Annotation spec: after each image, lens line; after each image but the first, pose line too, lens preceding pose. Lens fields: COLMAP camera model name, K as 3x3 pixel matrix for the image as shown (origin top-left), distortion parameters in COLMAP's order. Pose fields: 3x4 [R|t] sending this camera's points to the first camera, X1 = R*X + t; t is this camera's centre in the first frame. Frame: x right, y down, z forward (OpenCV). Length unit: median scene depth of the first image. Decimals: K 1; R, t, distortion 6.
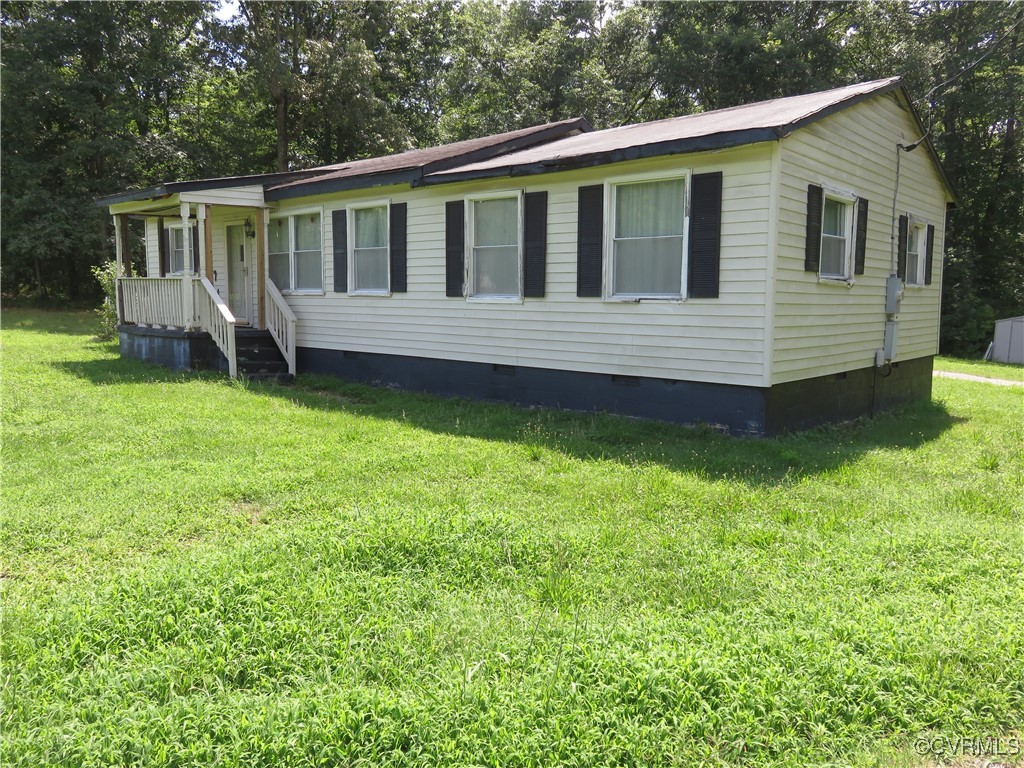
lens RADIAL K [[770.7, 0, 513.8], [0, 770.7, 383.2], [0, 0, 1]] dist [-0.007187, 0.010566]
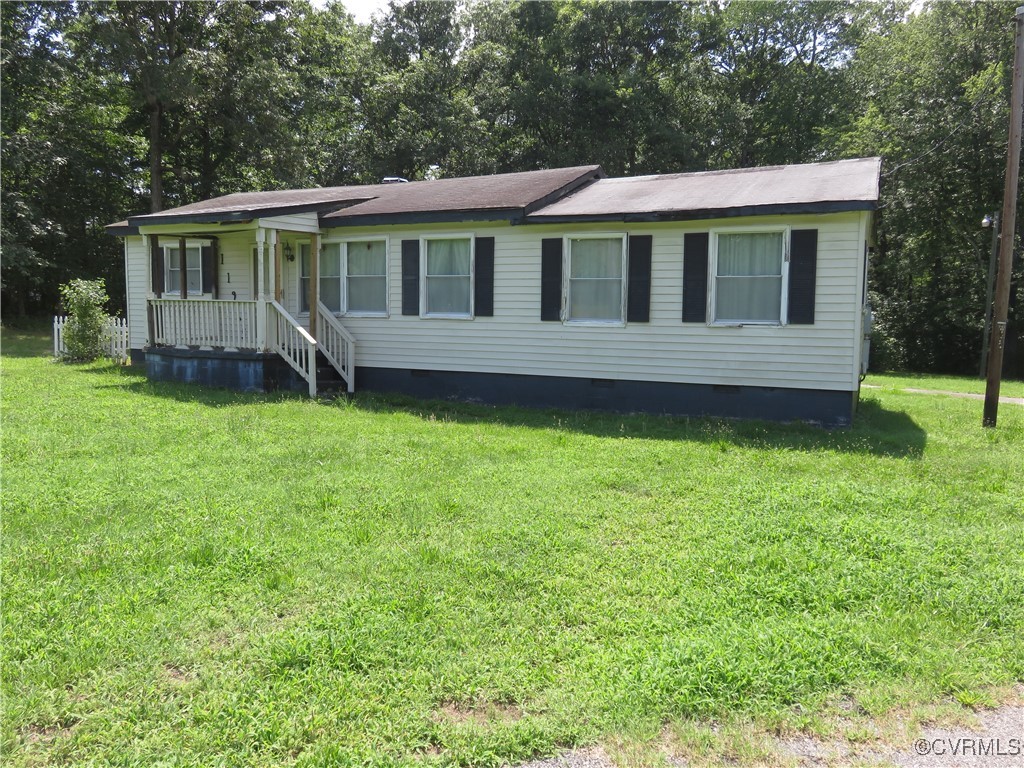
lens RADIAL K [[770.7, 0, 514.3], [0, 770.7, 384.1], [0, 0, 1]] dist [-0.007187, 0.010566]
pose [[0.959171, -0.022801, 0.281905, -0.454232], [0.027607, 0.999533, -0.013088, -0.004152], [-0.281475, 0.020337, 0.959353, -0.088178]]
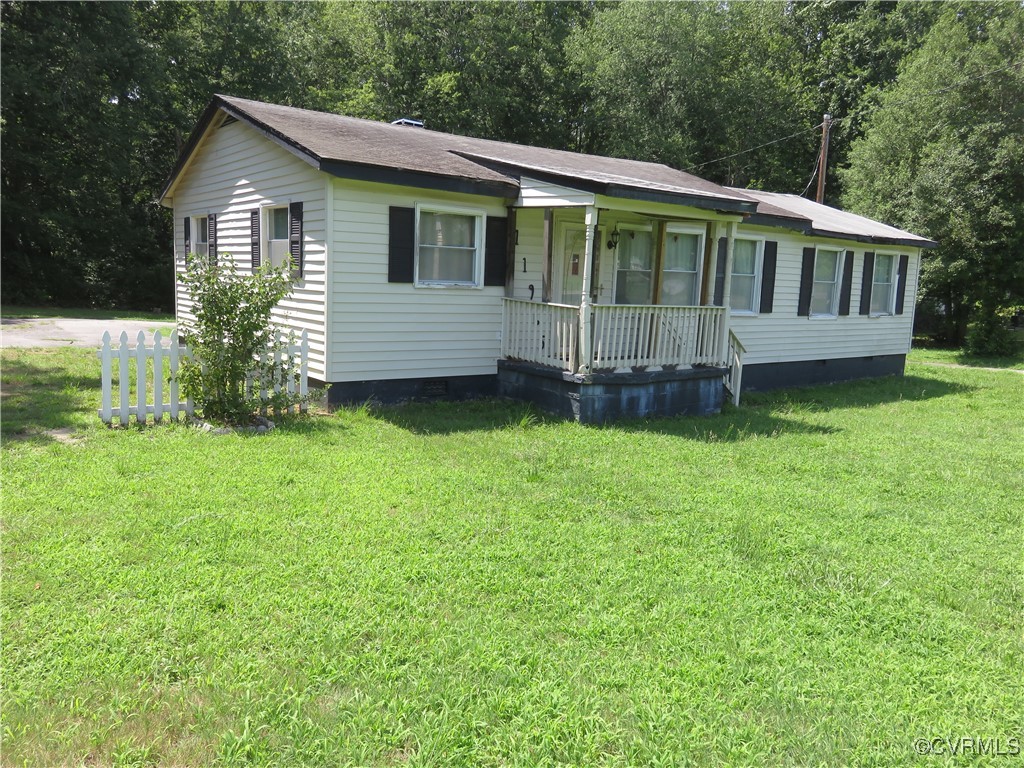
lens RADIAL K [[770.7, 0, 515.8], [0, 770.7, 385.6], [0, 0, 1]] dist [-0.007187, 0.010566]
pose [[0.196299, -0.146041, 0.969608, -1.543027], [0.075692, 0.988153, 0.133510, -0.212088], [-0.977618, 0.047184, 0.205028, 1.224306]]
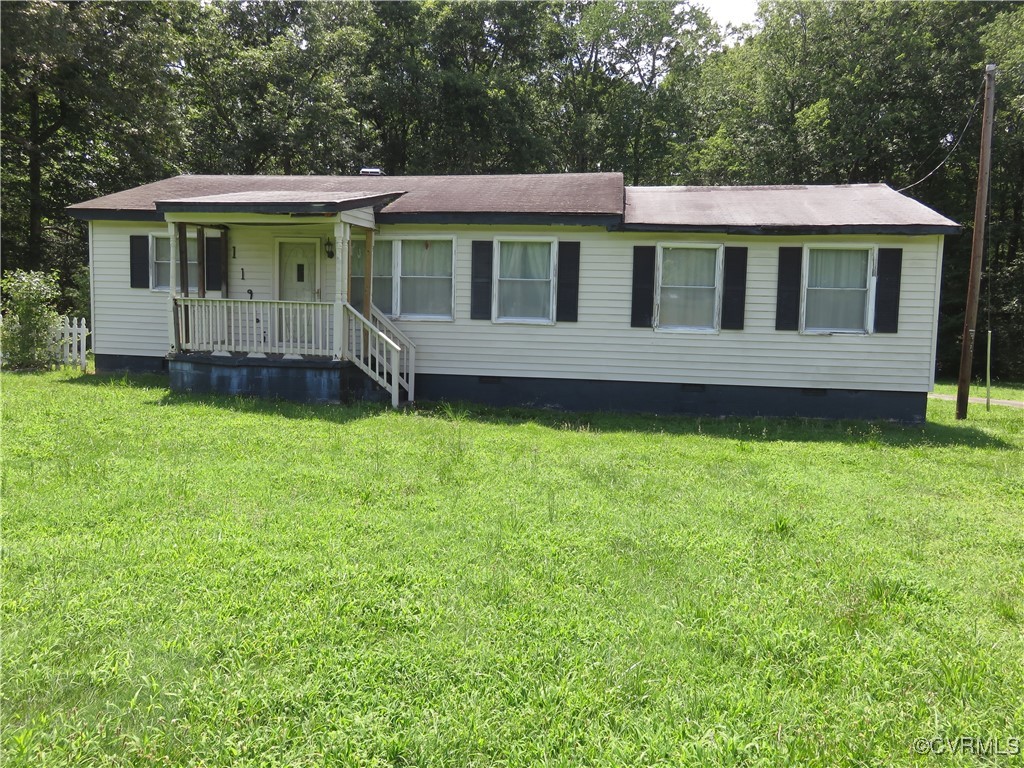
lens RADIAL K [[770.7, 0, 513.8], [0, 770.7, 381.3], [0, 0, 1]] dist [-0.007187, 0.010566]
pose [[0.834736, -0.037692, 0.549359, -0.879584], [0.044549, 0.999007, 0.000852, -0.039846], [-0.548845, 0.023763, 0.835586, 0.131124]]
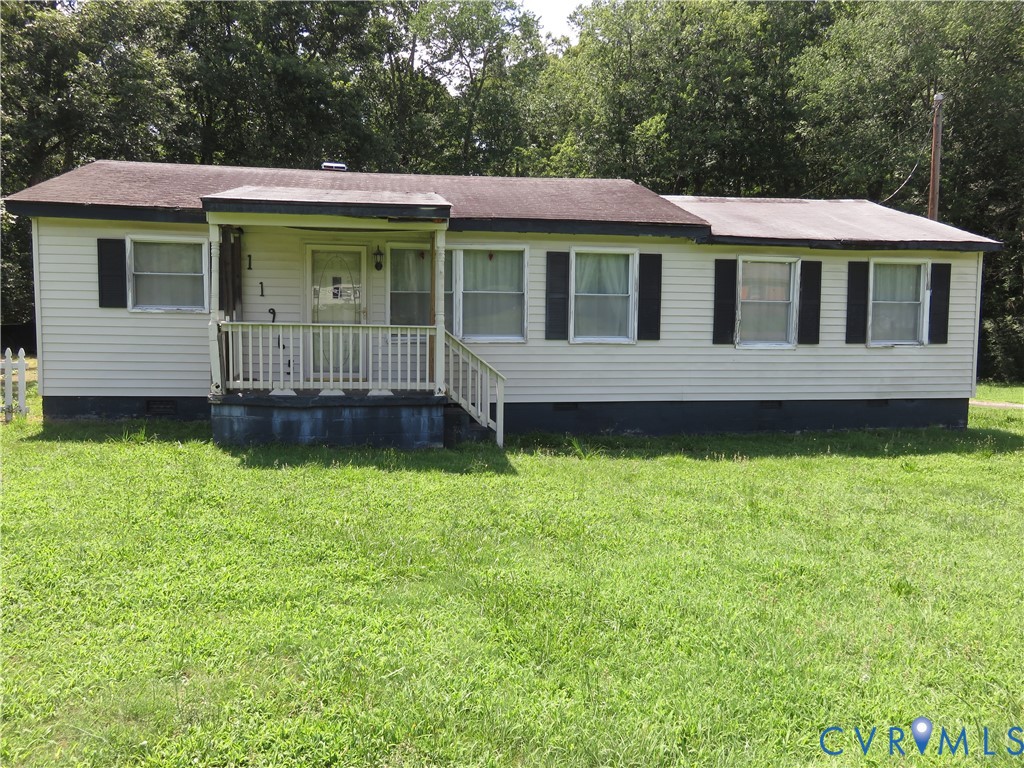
lens RADIAL K [[770.7, 0, 513.0], [0, 770.7, 380.2], [0, 0, 1]] dist [-0.007187, 0.010566]
pose [[0.624499, -0.066564, 0.778184, -1.136268], [0.083446, 0.996345, 0.018259, -0.105432], [-0.776555, 0.053533, 0.627771, 0.535946]]
